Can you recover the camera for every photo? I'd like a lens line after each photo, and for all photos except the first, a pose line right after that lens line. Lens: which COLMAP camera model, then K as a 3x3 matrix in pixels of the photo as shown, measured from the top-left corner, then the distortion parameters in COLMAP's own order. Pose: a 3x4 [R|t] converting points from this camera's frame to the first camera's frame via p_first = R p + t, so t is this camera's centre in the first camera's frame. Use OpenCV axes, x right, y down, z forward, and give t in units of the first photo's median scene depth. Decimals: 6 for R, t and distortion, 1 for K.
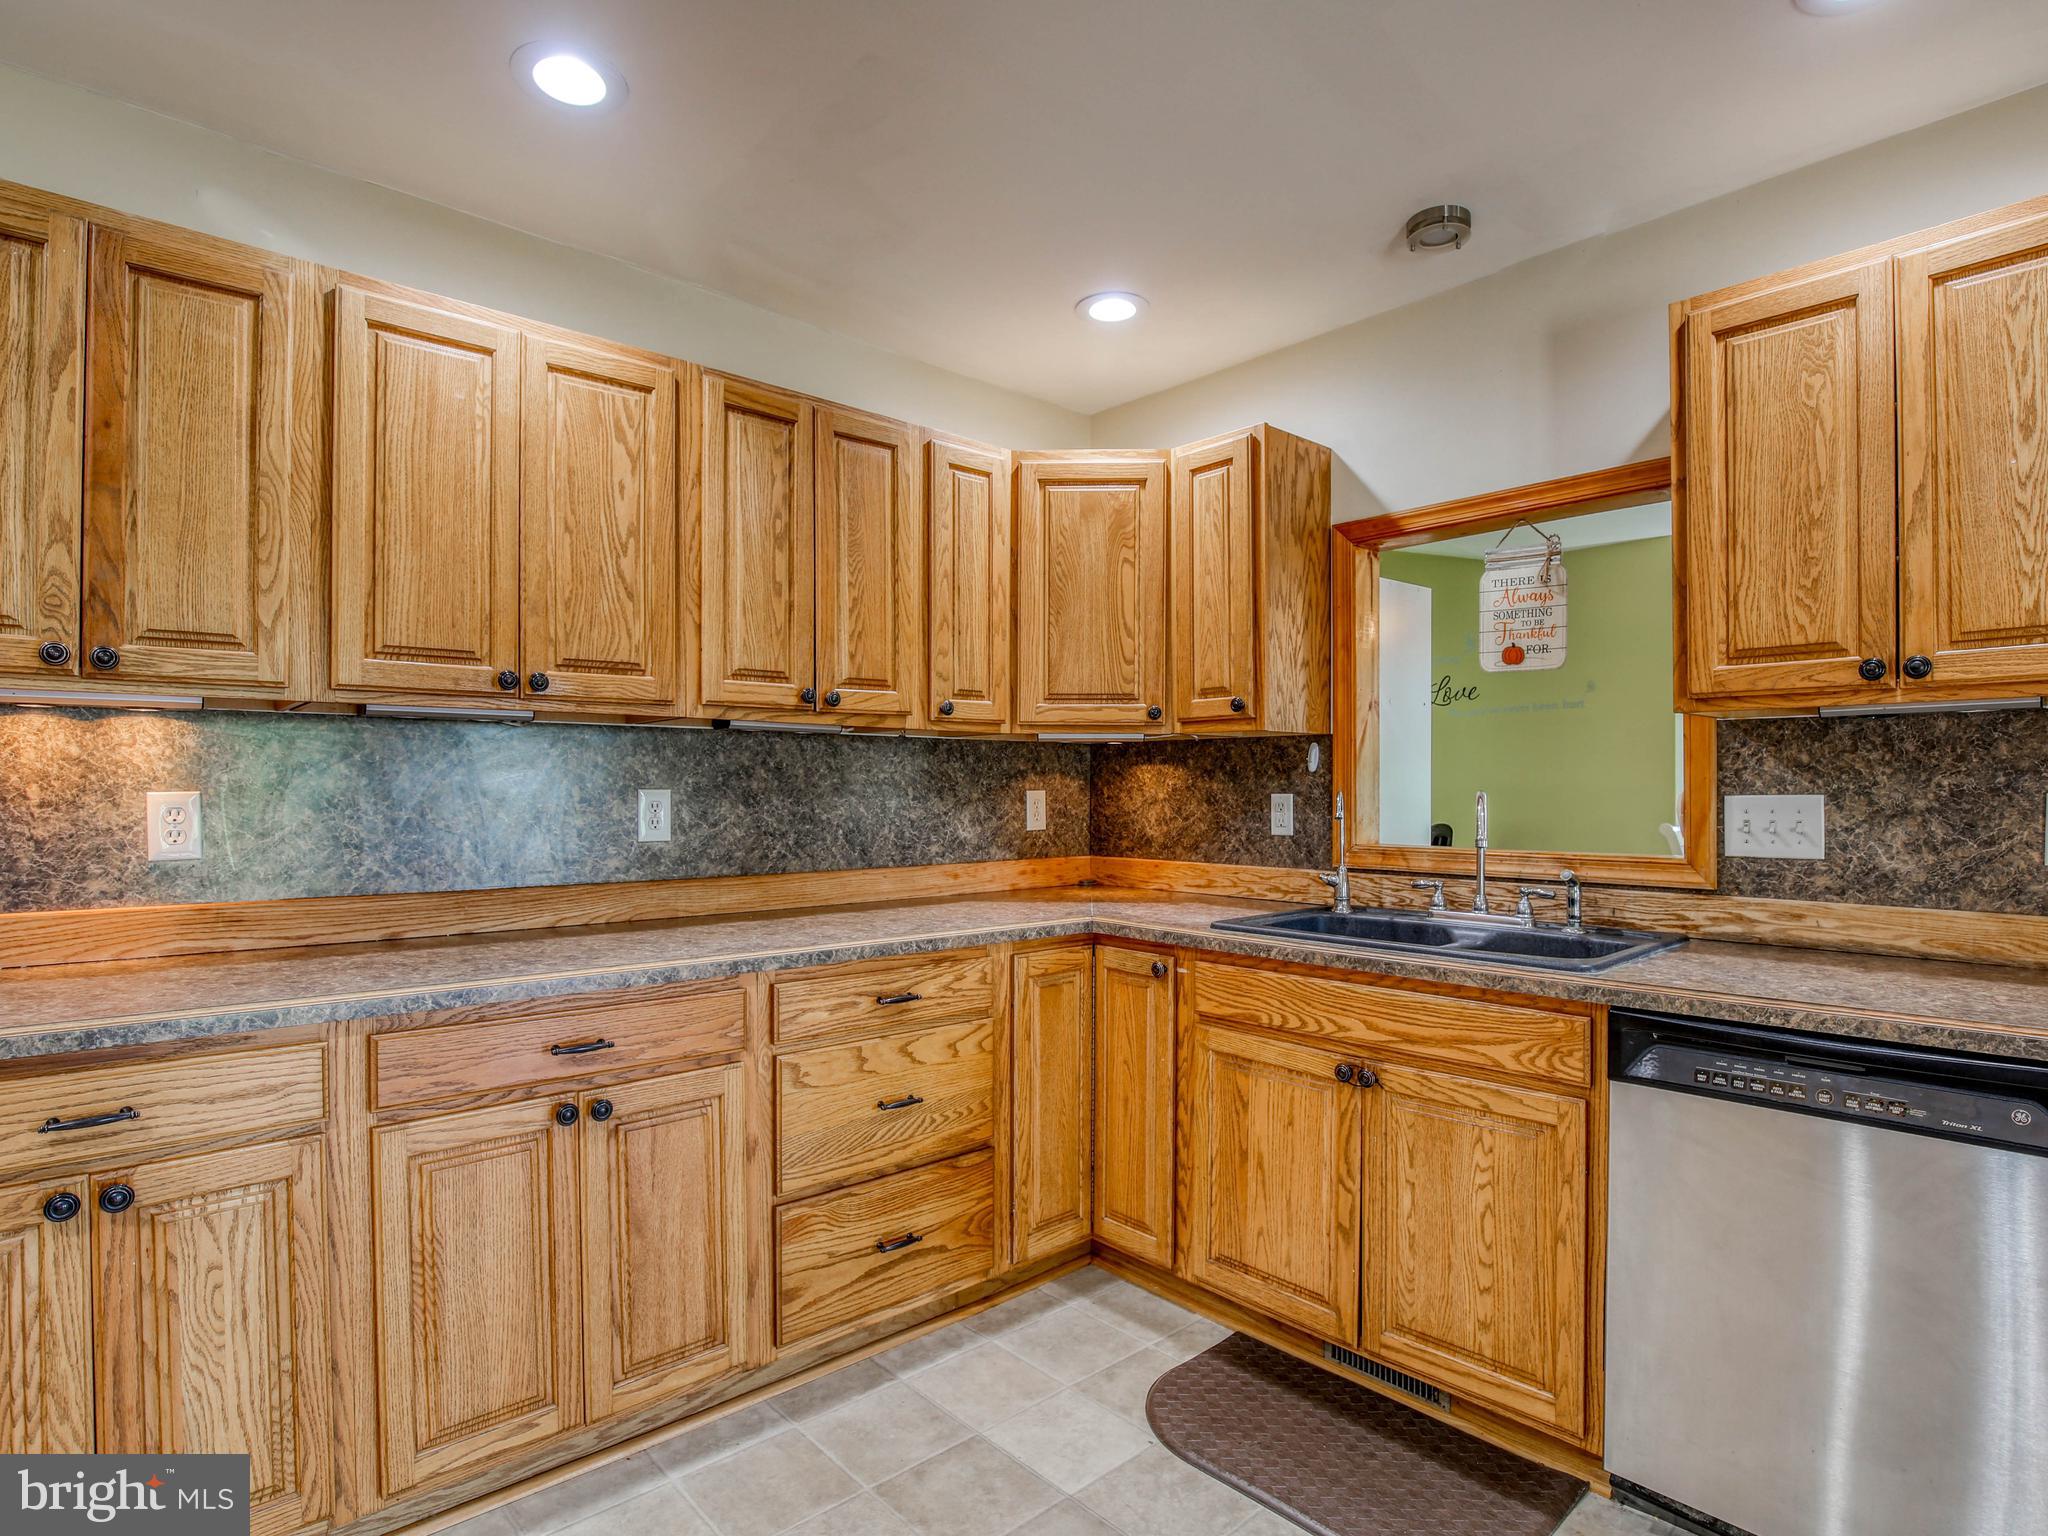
lens RADIAL K [[1060.2, 0, 1014.6], [0, 1060.2, 791.0], [0, 0, 1]] dist [-0.027676, 0.000935]
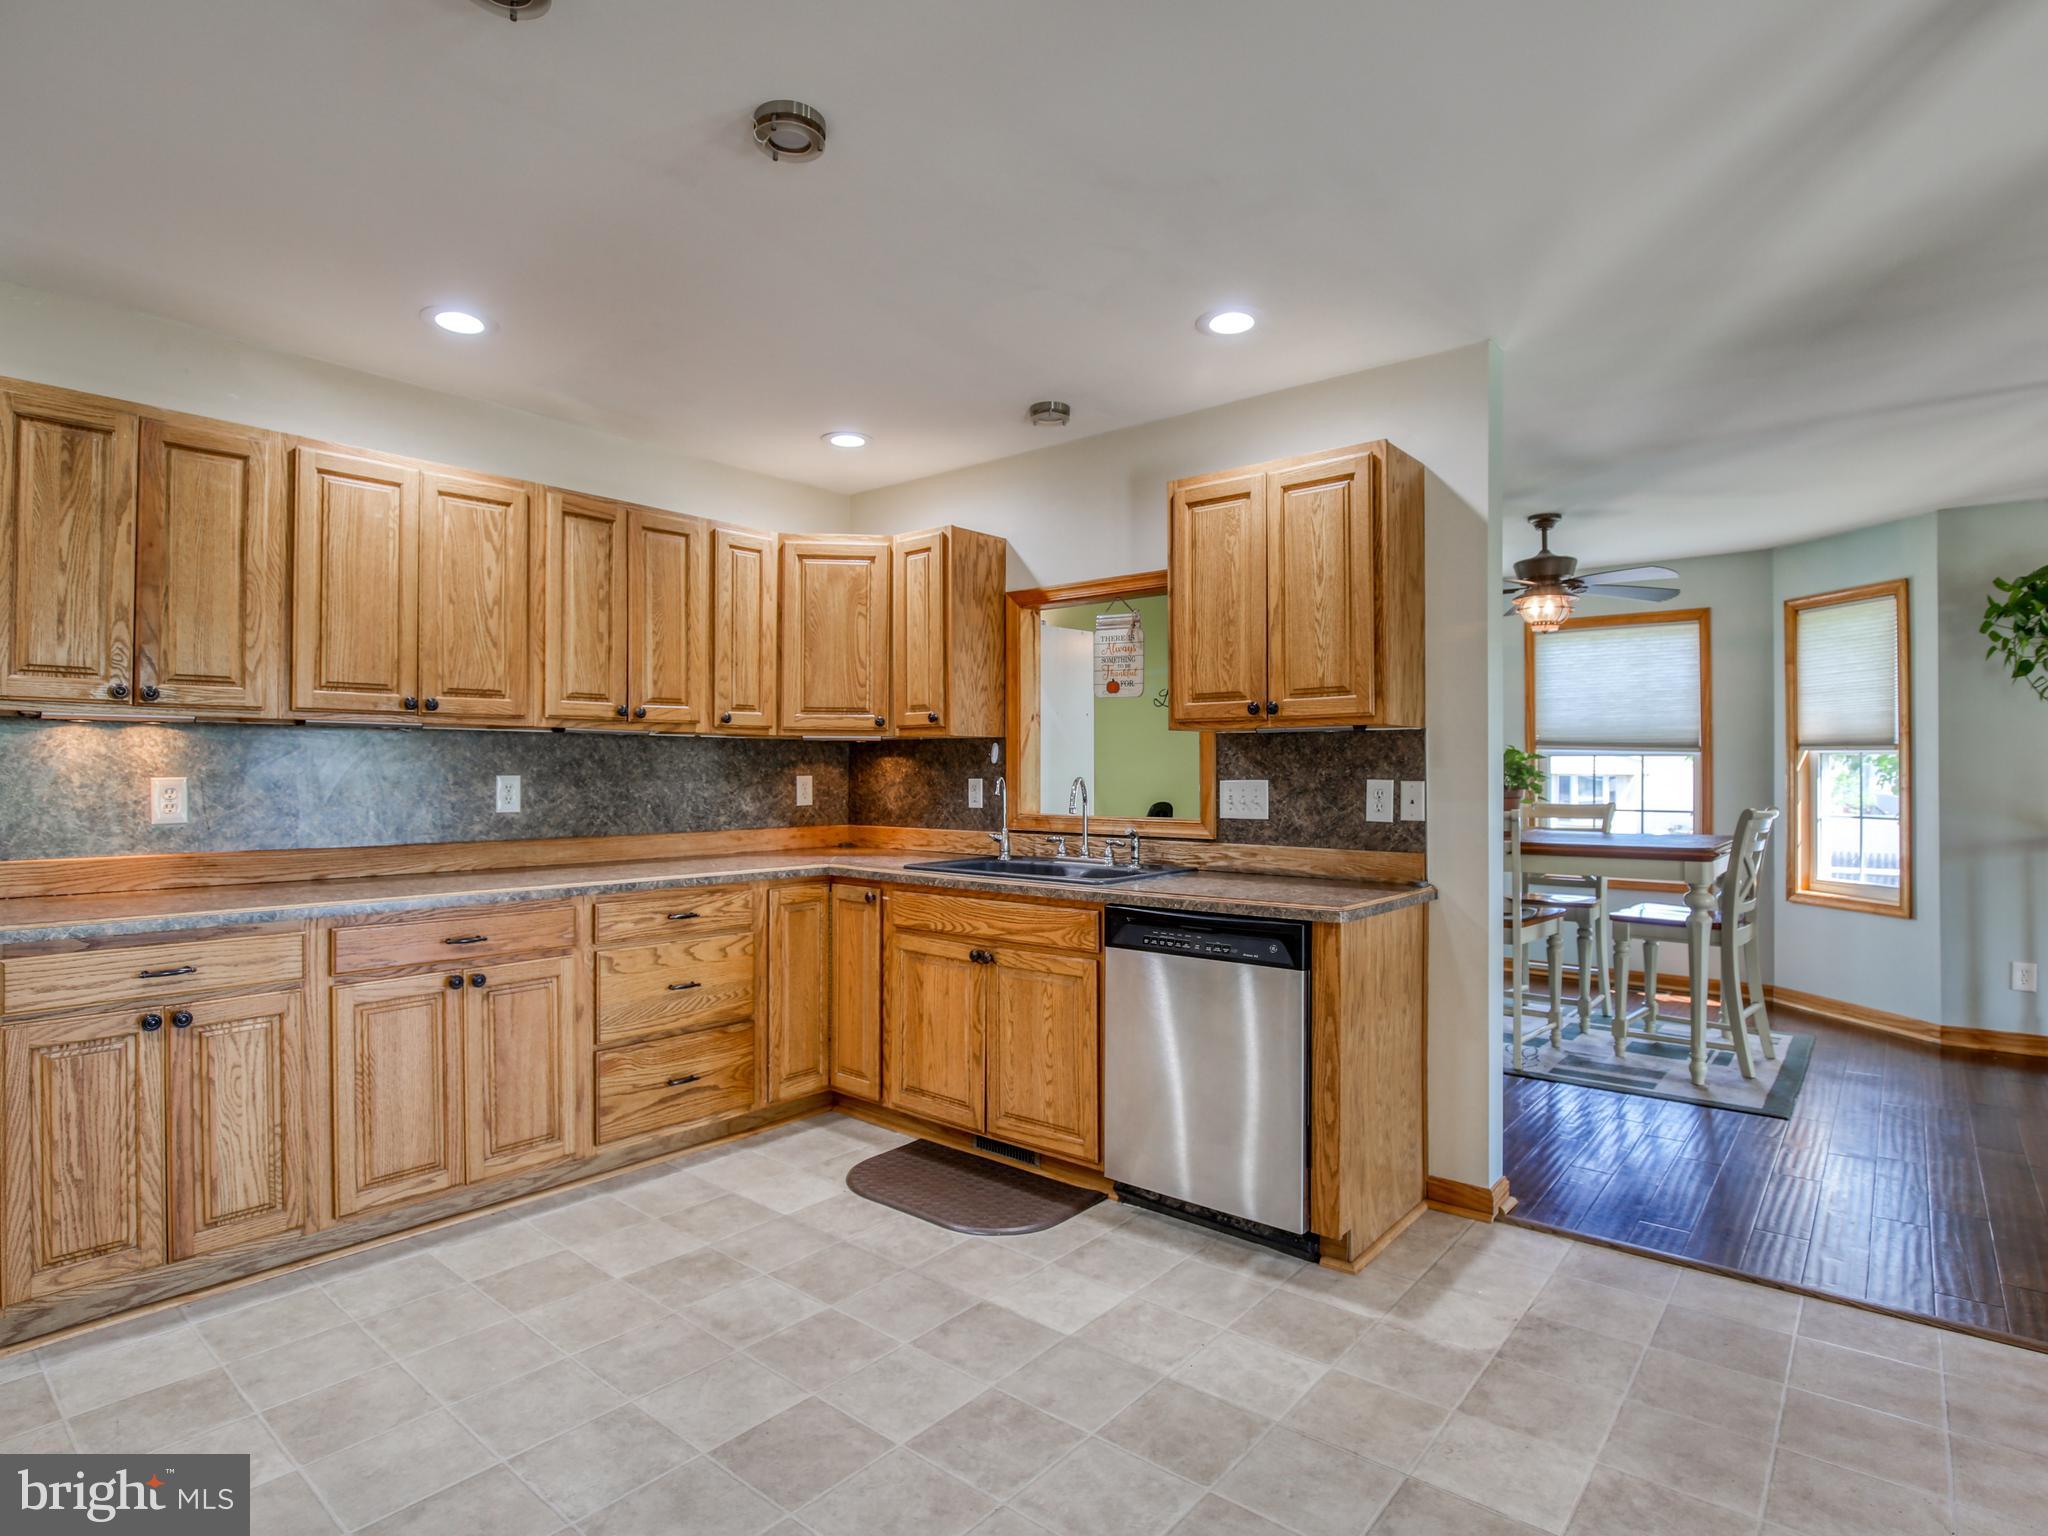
lens RADIAL K [[1030.8, 0, 1026.6], [0, 1030.8, 765.4], [0, 0, 1]] dist [-0.024847, 0.000142]
pose [[0.986845, 0.002590, 0.161648, 0.142132], [-0.001297, 0.999966, -0.008106, -0.005757], [-0.161664, 0.007789, 0.986815, -0.544416]]
